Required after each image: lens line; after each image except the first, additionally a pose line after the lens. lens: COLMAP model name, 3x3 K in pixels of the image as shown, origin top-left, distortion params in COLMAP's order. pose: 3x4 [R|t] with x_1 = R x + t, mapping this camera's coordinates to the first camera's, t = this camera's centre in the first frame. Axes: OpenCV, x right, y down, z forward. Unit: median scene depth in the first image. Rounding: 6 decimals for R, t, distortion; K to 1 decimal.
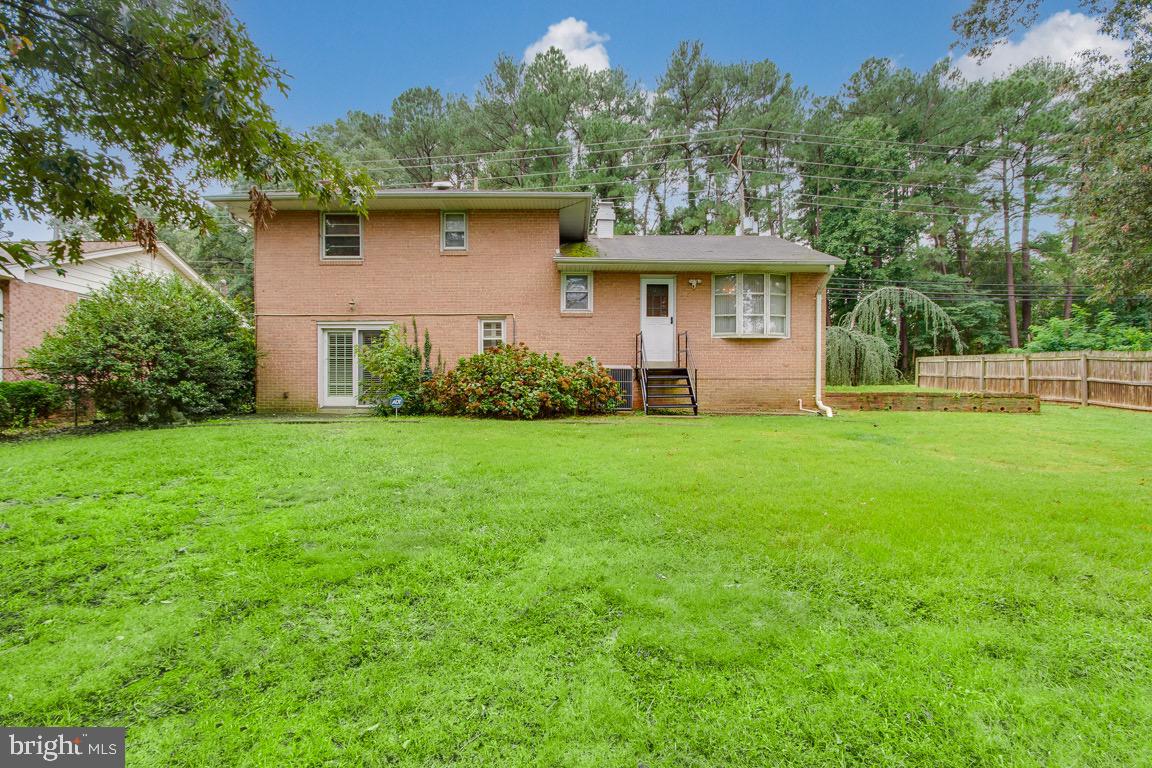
lens RADIAL K [[545.8, 0, 574.1], [0, 545.8, 402.1], [0, 0, 1]] dist [-0.001957, 0.000154]
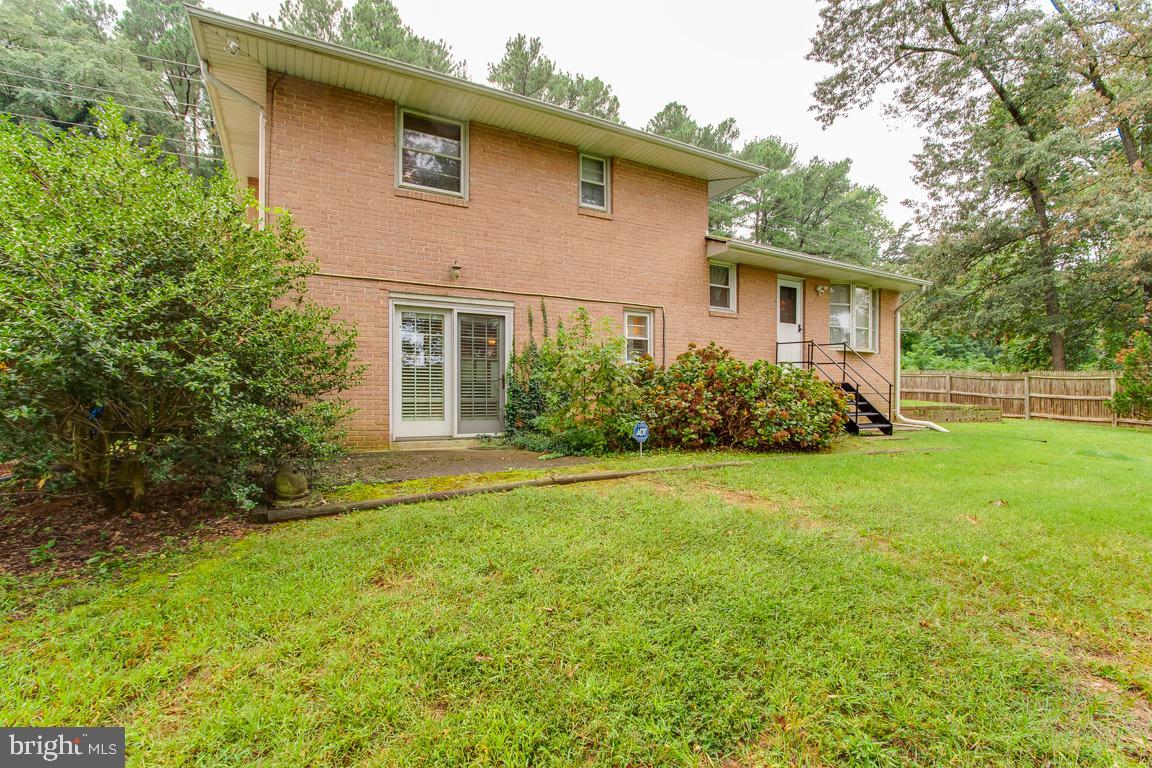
lens RADIAL K [[545.8, 0, 574.1], [0, 545.8, 402.1], [0, 0, 1]] dist [-0.001957, 0.000154]
pose [[0.868709, -0.004727, 0.495300, -0.593095], [0.004809, 0.999988, 0.001109, -0.030563], [-0.495299, 0.001419, 0.868721, 0.400728]]
